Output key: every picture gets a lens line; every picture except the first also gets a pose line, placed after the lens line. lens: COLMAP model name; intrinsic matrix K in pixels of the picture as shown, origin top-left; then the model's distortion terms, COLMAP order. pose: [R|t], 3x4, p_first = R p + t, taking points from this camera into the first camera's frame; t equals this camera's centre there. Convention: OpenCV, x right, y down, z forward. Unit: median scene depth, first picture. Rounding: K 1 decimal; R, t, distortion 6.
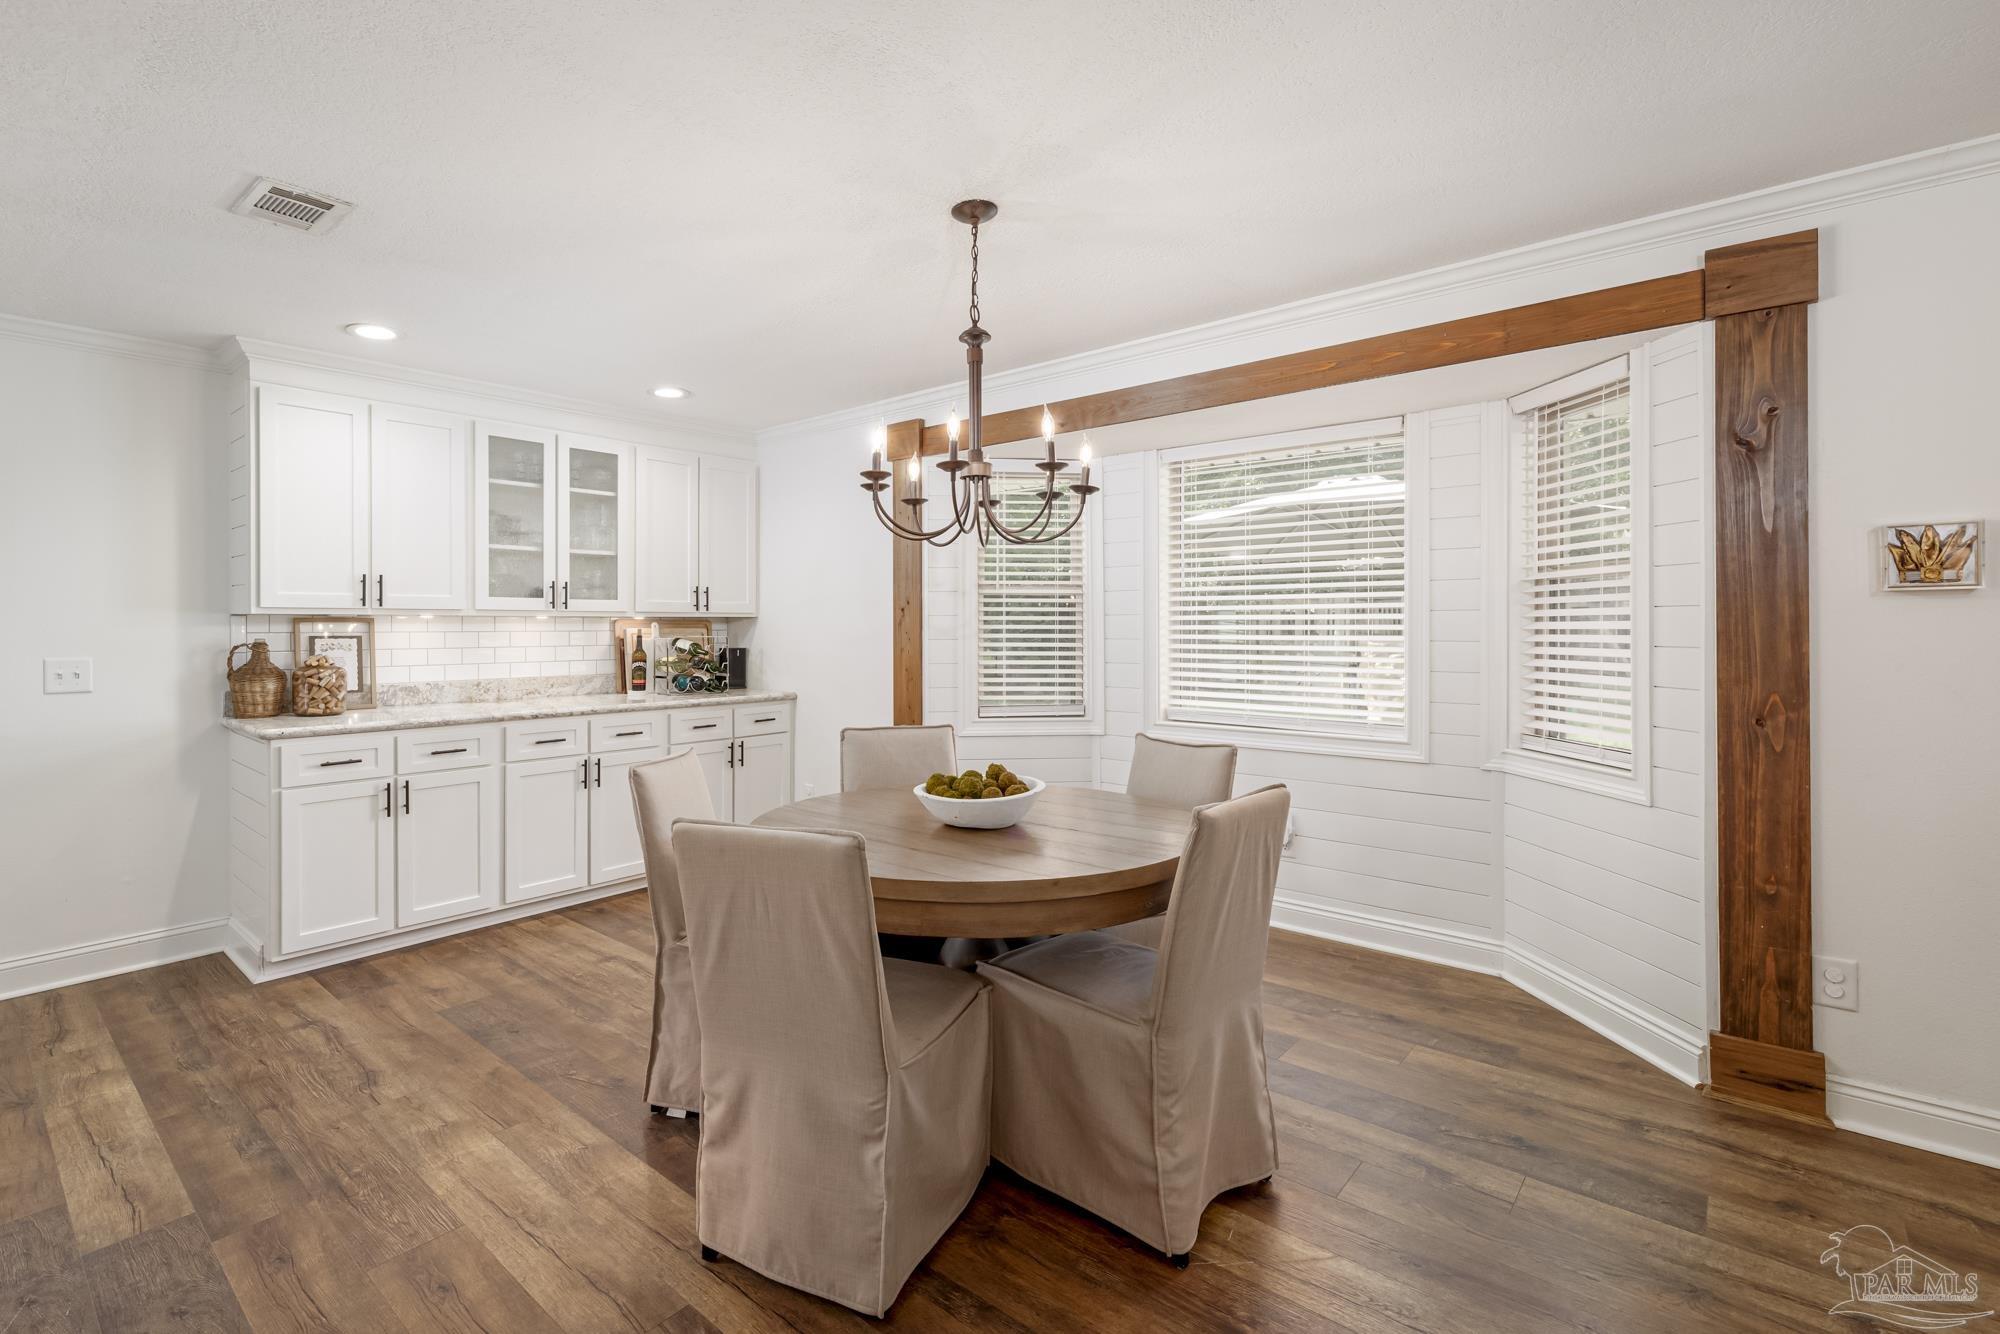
lens RADIAL K [[910.6, 0, 931.4], [0, 910.6, 633.4], [0, 0, 1]] dist [0.000593, 0.000708]
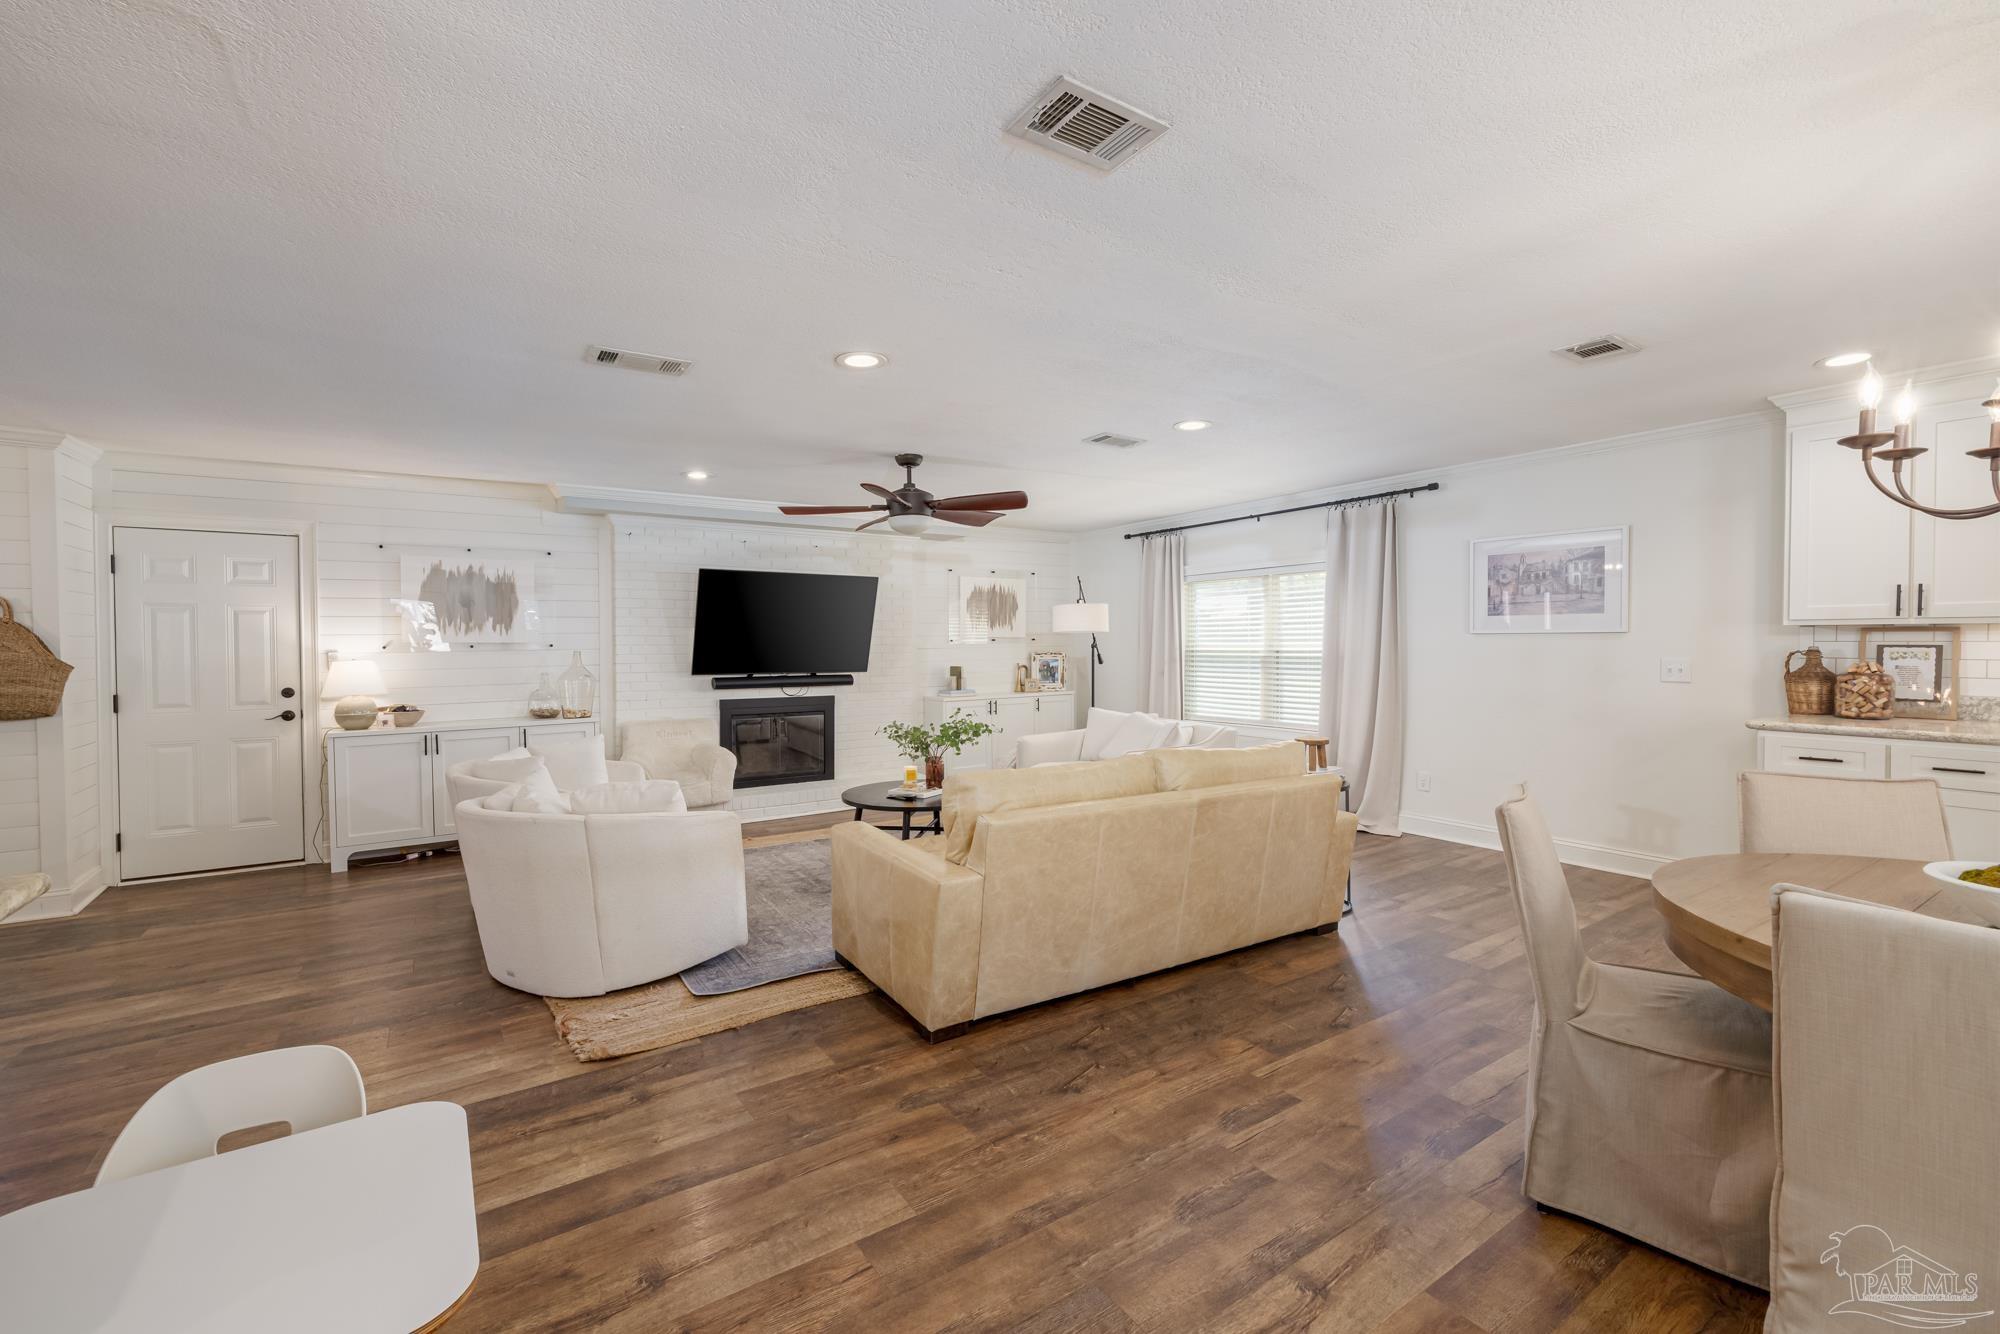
lens RADIAL K [[838.6, 0, 996.8], [0, 838.6, 658.9], [0, 0, 1]] dist [-0.000468, 0.000257]
pose [[-0.241949, 0.027184, -0.969908, 0.498389], [-0.002079, 0.999591, 0.028535, -0.006271], [0.970287, 0.008920, -0.241794, 0.234357]]
